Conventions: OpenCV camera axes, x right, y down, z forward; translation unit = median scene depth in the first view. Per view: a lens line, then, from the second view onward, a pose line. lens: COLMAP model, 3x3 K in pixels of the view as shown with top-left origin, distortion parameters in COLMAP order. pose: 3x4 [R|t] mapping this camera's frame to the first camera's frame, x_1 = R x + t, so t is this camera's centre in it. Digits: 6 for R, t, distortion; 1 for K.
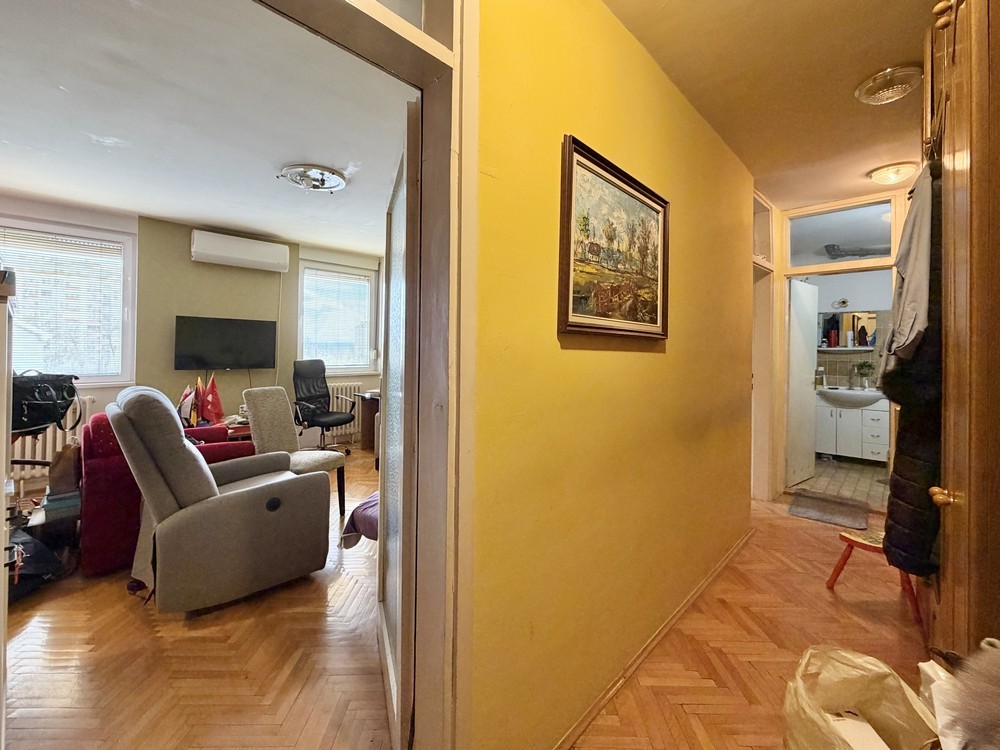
lens RADIAL K [[416.8, 0, 493.0], [0, 416.8, 347.2], [0, 0, 1]] dist [-0.002366, -0.000260]
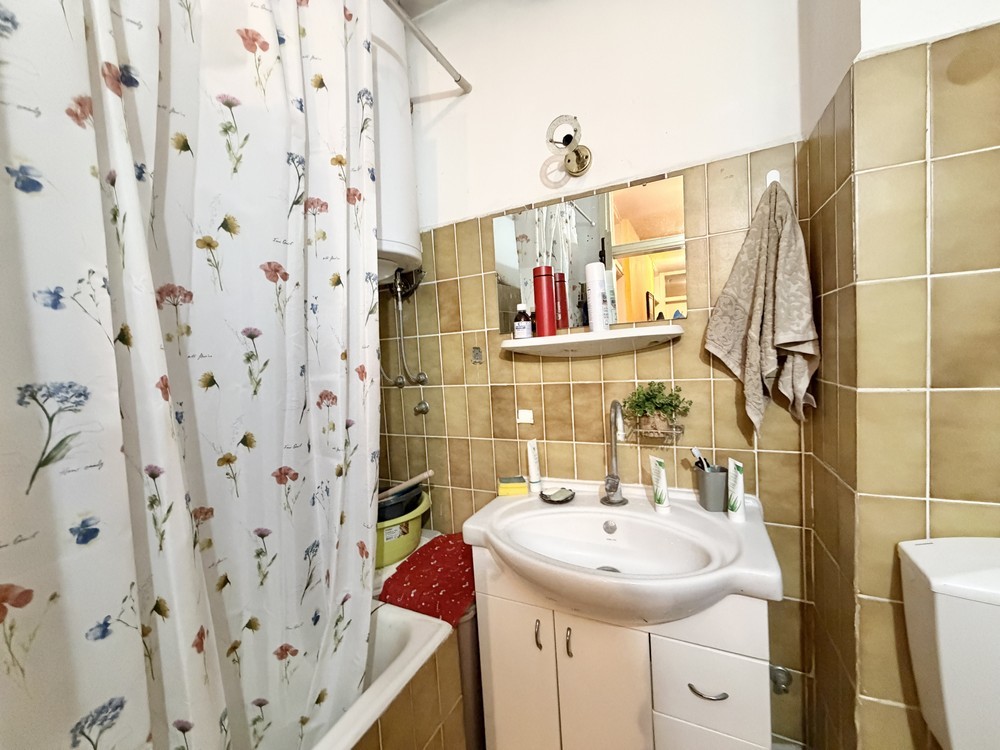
lens RADIAL K [[394.9, 0, 500.0], [0, 394.9, 375.0], [0, 0, 1]] dist [-0.000093, -0.000187]
pose [[0.942475, -0.088087, 0.322463, 0.724975], [0.072641, 0.995573, 0.059648, 0.008572], [-0.326289, -0.032793, 0.944701, 0.798944]]
